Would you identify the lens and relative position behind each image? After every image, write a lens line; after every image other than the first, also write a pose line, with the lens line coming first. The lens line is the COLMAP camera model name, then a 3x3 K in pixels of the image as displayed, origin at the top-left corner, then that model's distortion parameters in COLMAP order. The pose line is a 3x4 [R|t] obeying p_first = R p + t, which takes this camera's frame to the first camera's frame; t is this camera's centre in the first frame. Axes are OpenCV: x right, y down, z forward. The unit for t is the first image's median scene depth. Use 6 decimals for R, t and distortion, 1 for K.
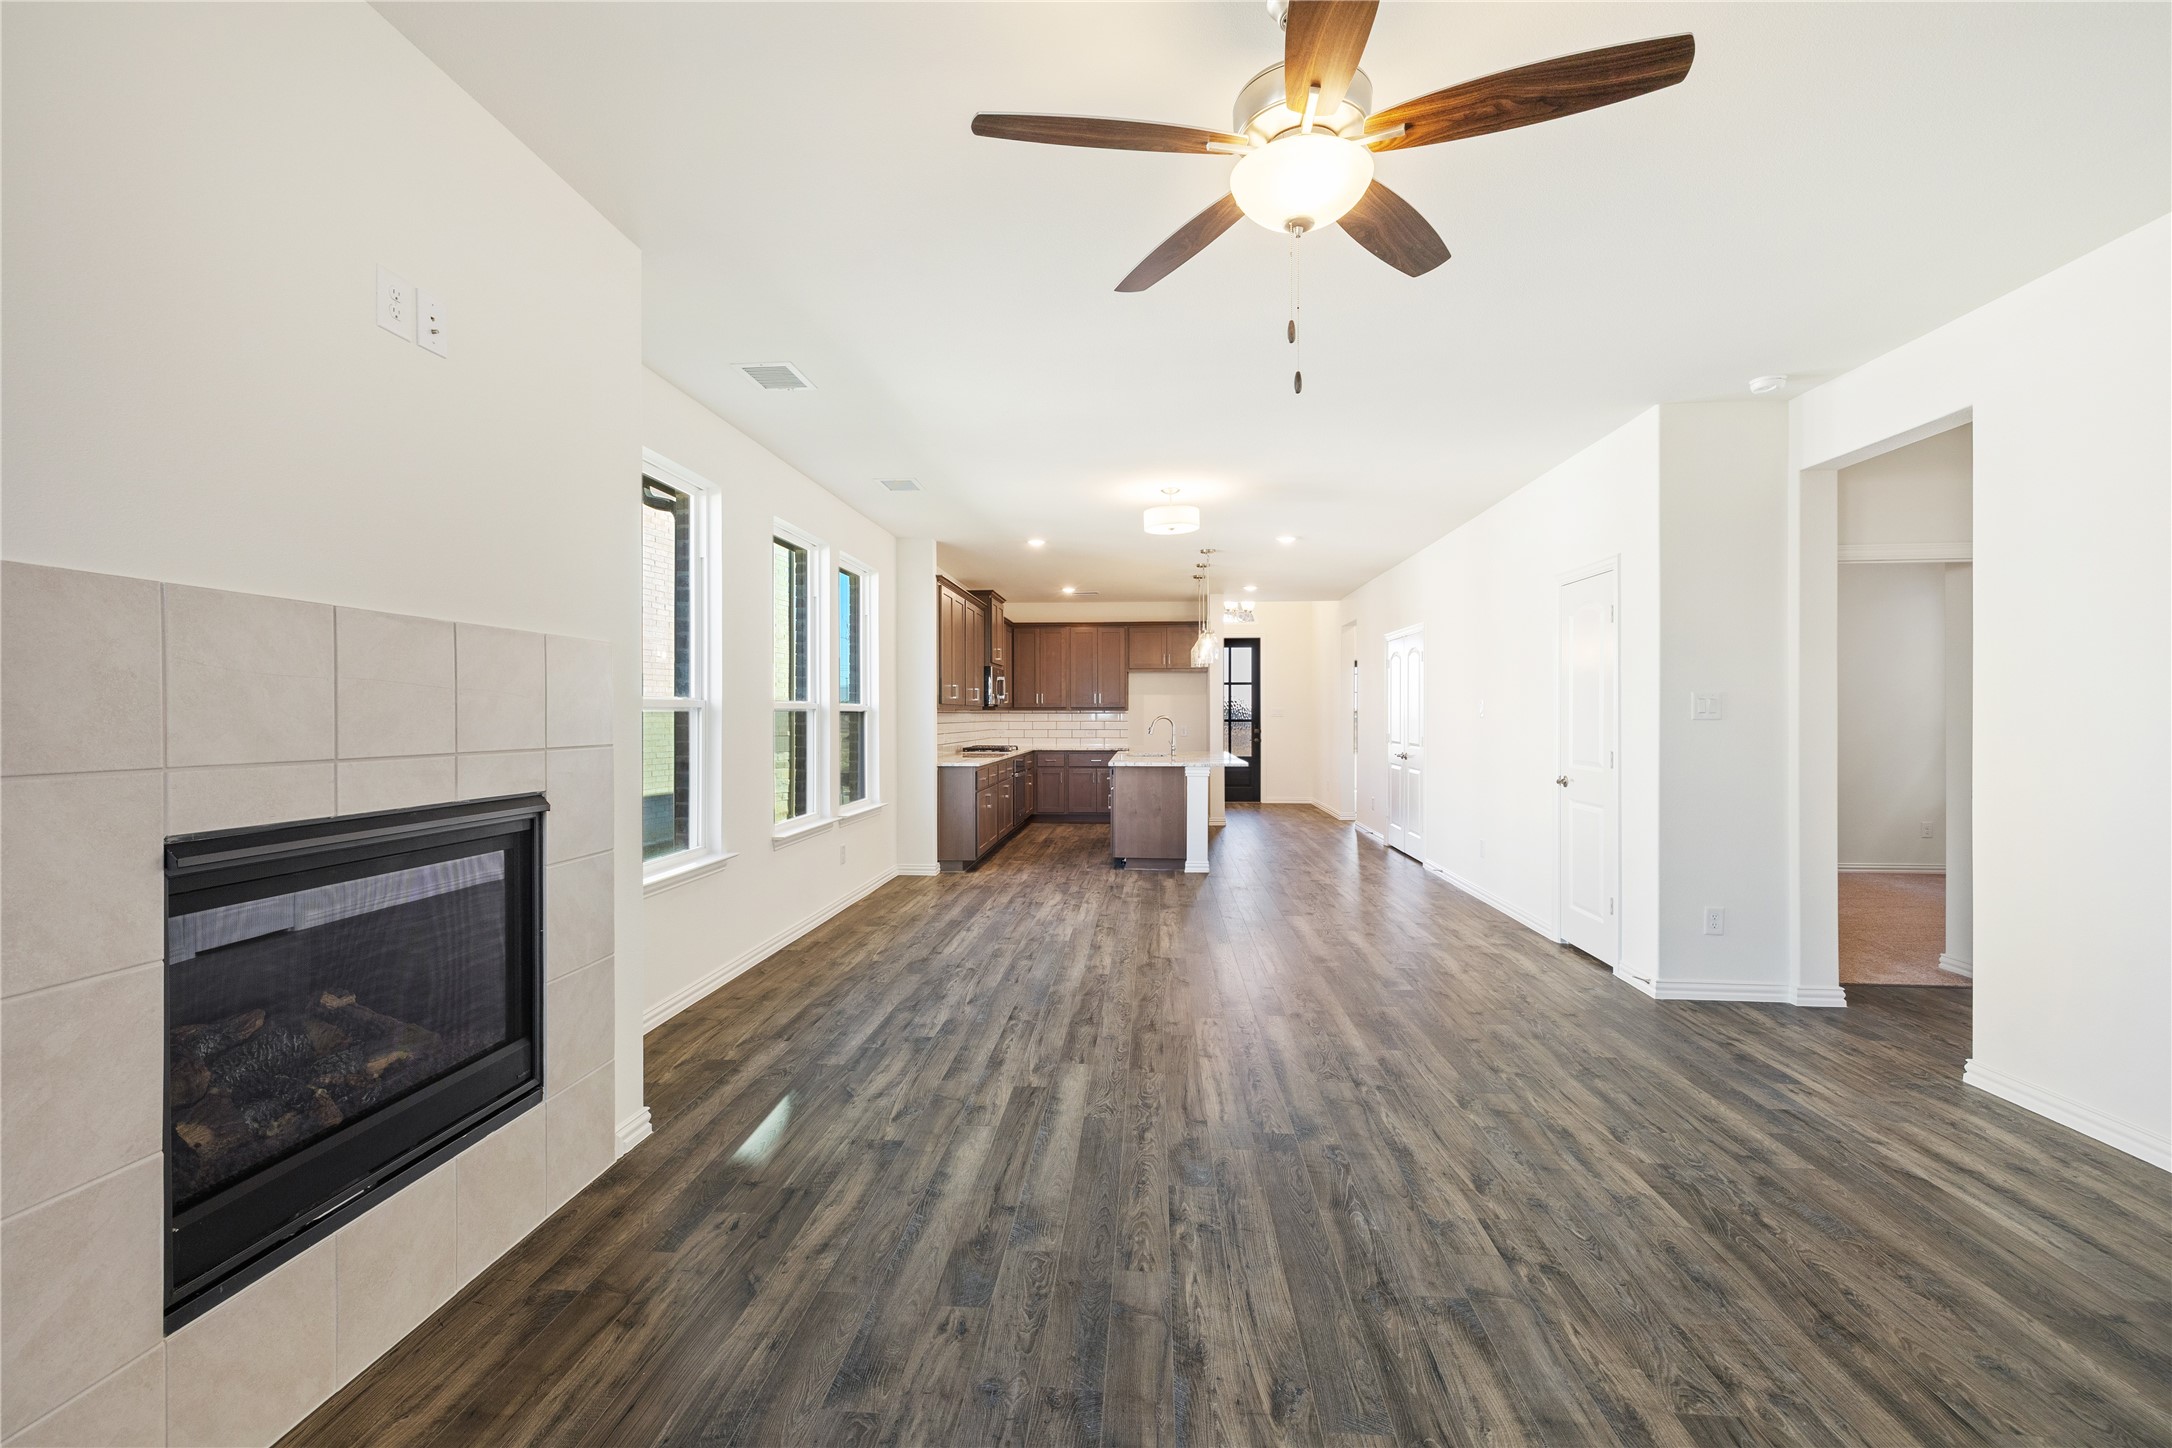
lens RADIAL K [[910.4, 0, 1078.3], [0, 910.4, 717.2], [0, 0, 1]] dist [-0.000927, 0.001746]
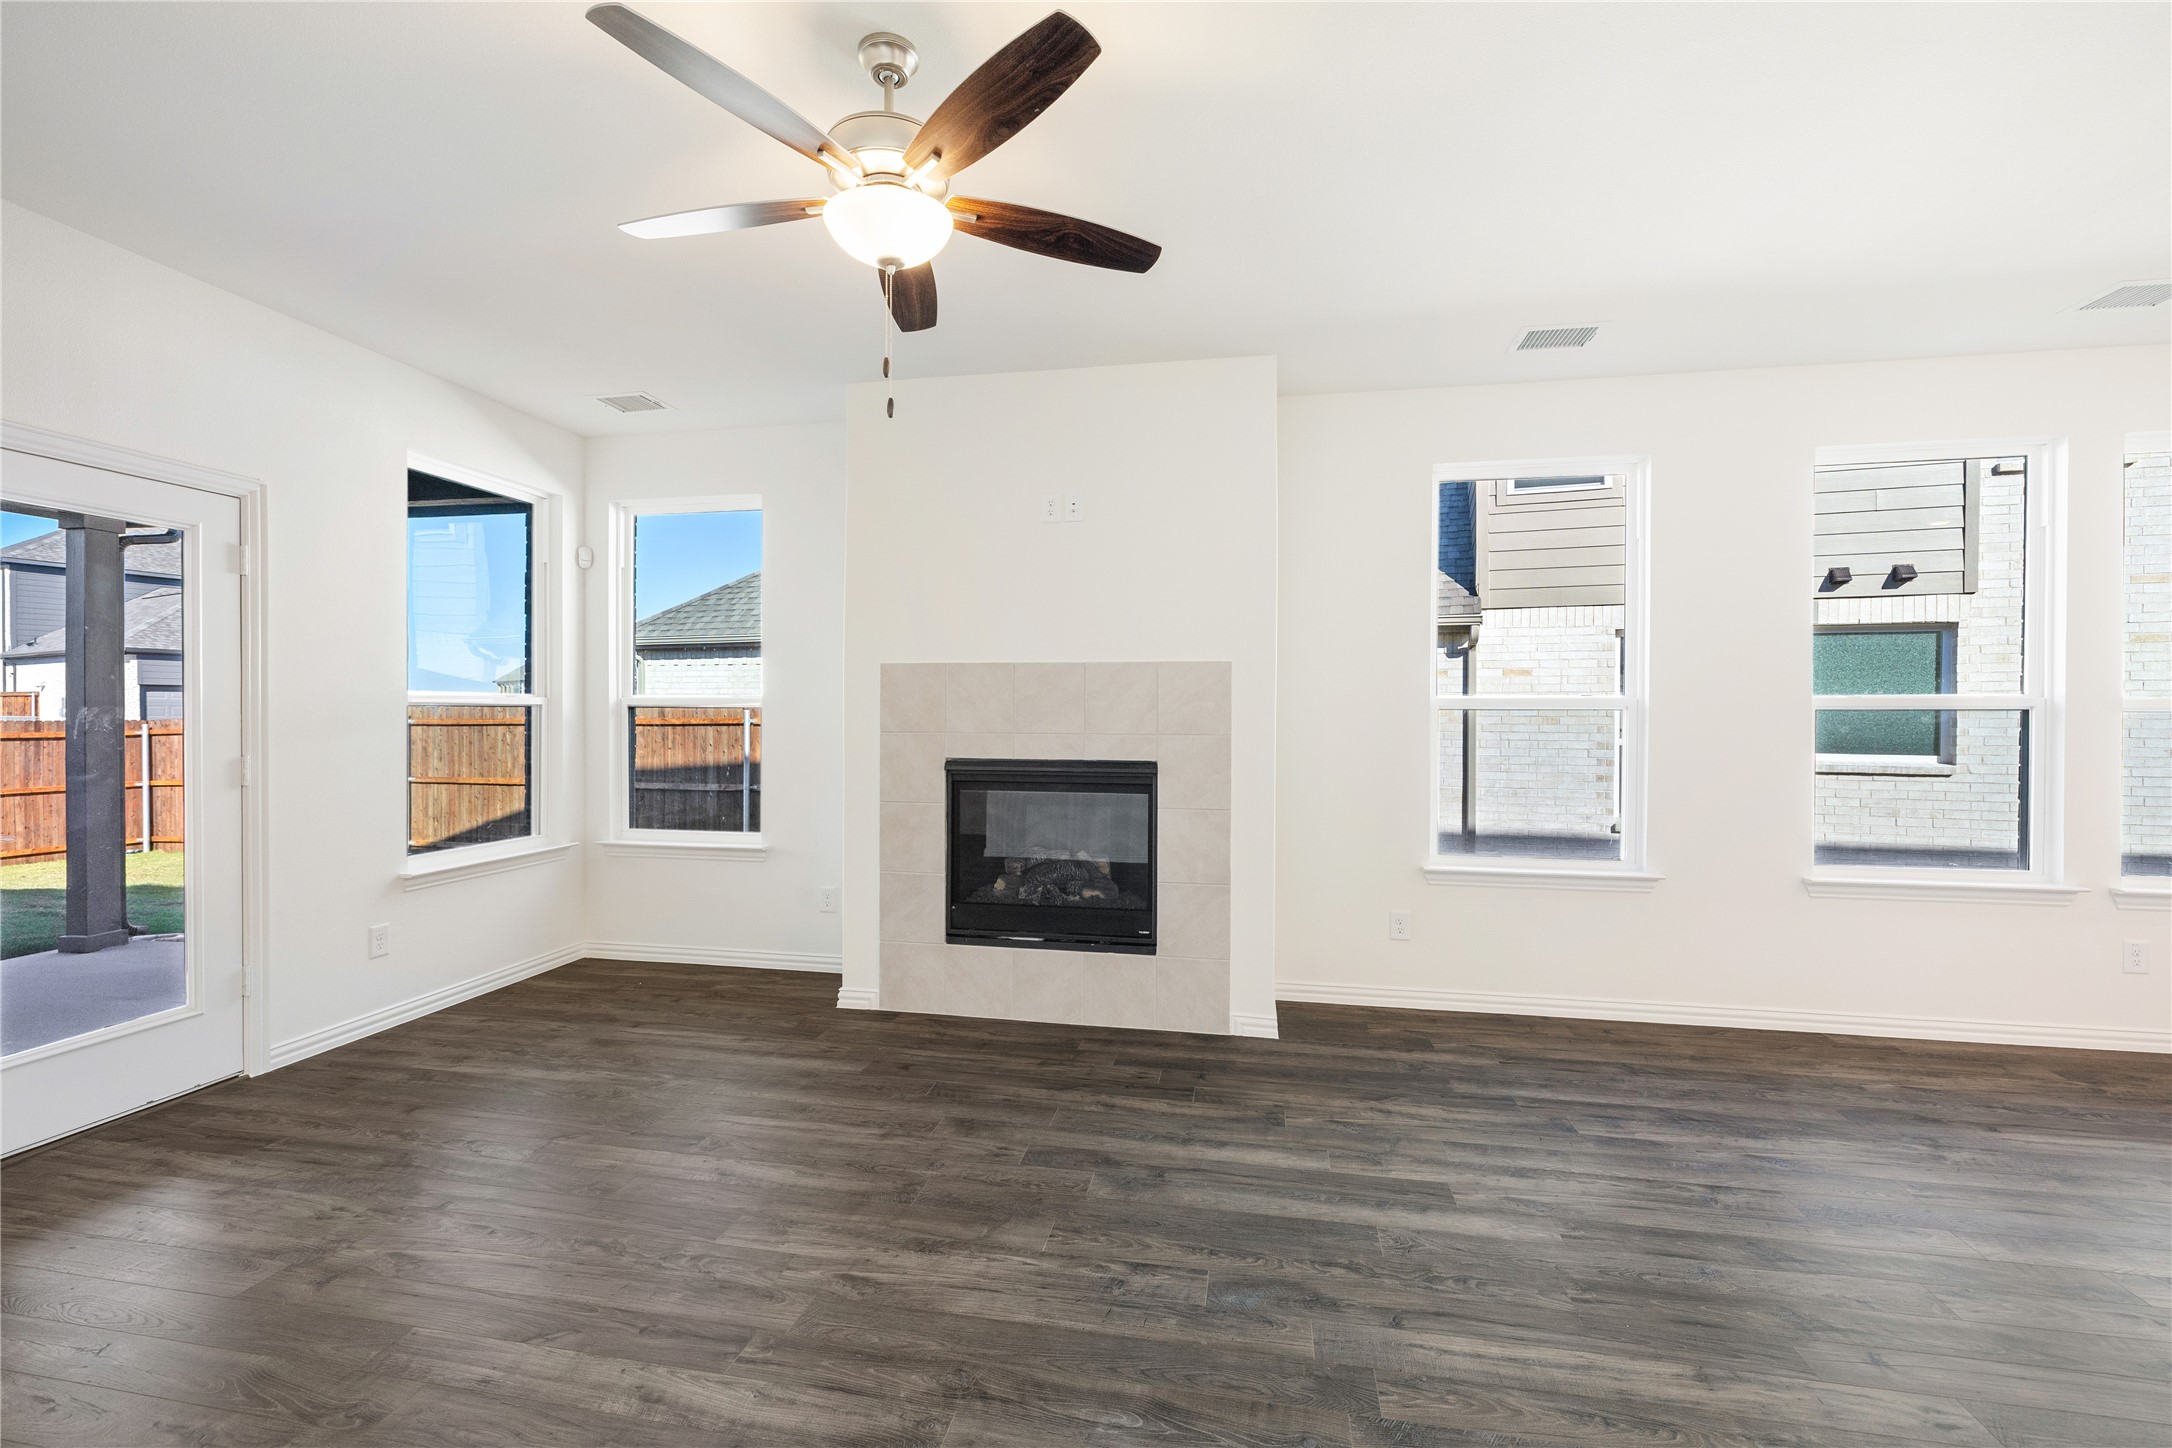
lens RADIAL K [[910.4, 0, 1075.4], [0, 910.4, 722.8], [0, 0, 1]] dist [-0.000927, 0.001746]
pose [[-0.102695, 0.010198, -0.994661, 0.943195], [-0.005038, 0.999929, 0.010772, -0.001344], [0.994700, 0.006117, -0.102636, 0.959282]]
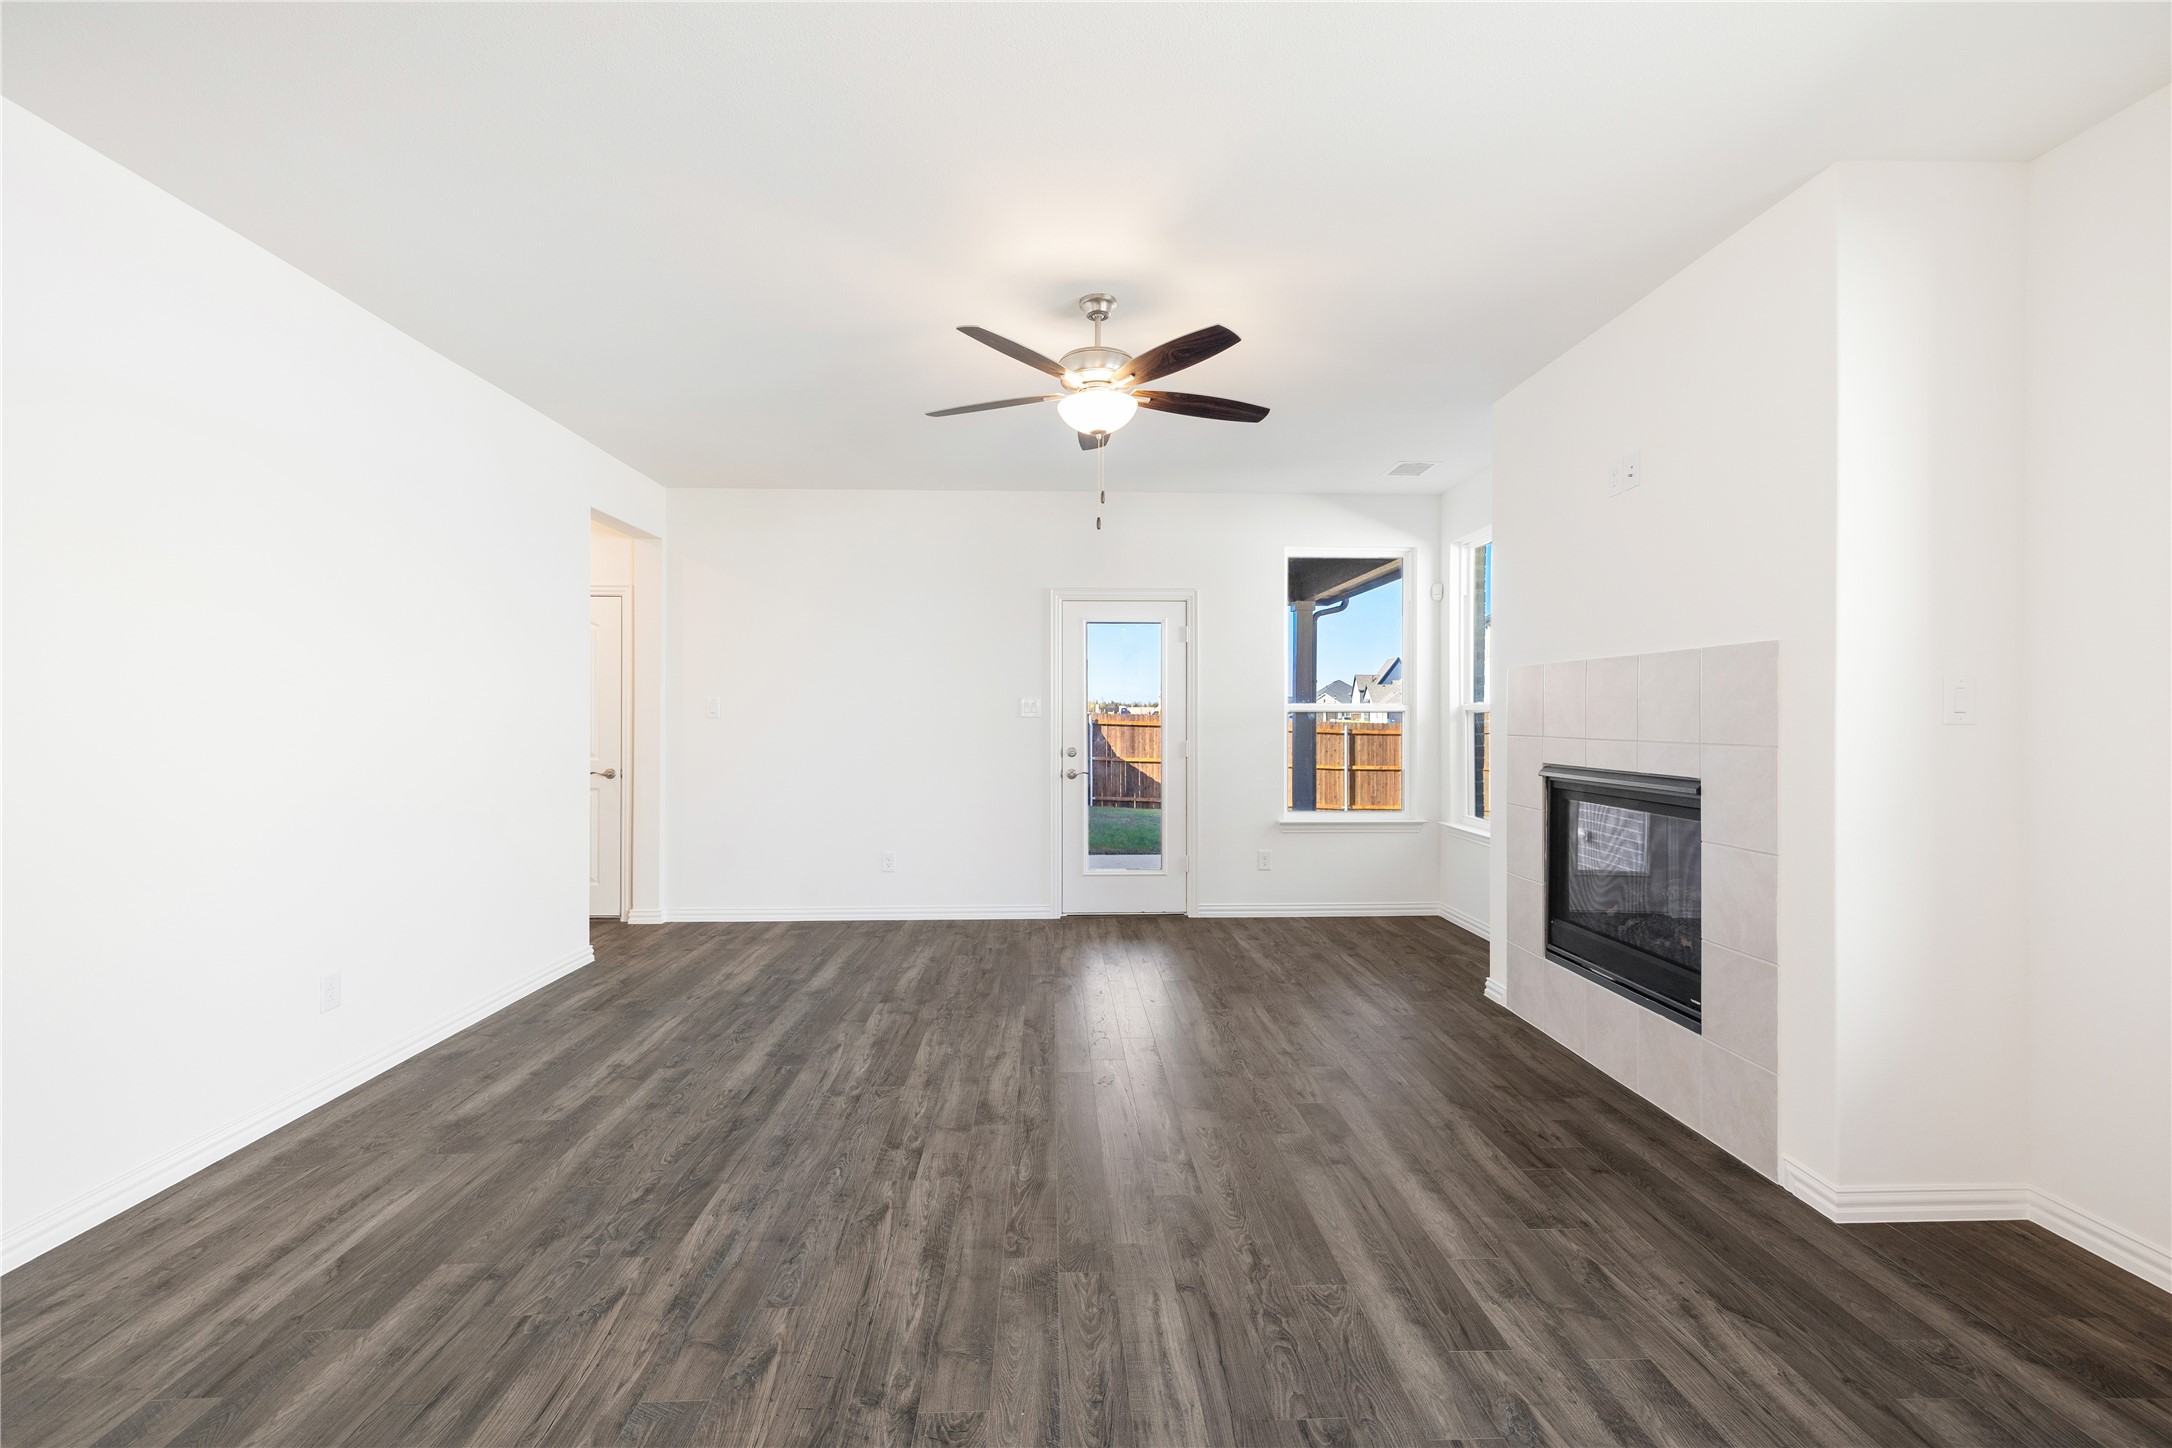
lens RADIAL K [[910.4, 0, 1105.0], [0, 910.4, 711.9], [0, 0, 1]] dist [-0.000927, 0.001746]
pose [[-0.989684, -0.001056, -0.143264, 0.343533], [-0.000658, 0.999996, -0.002824, -0.002447], [0.143266, -0.002701, -0.989681, 1.953117]]
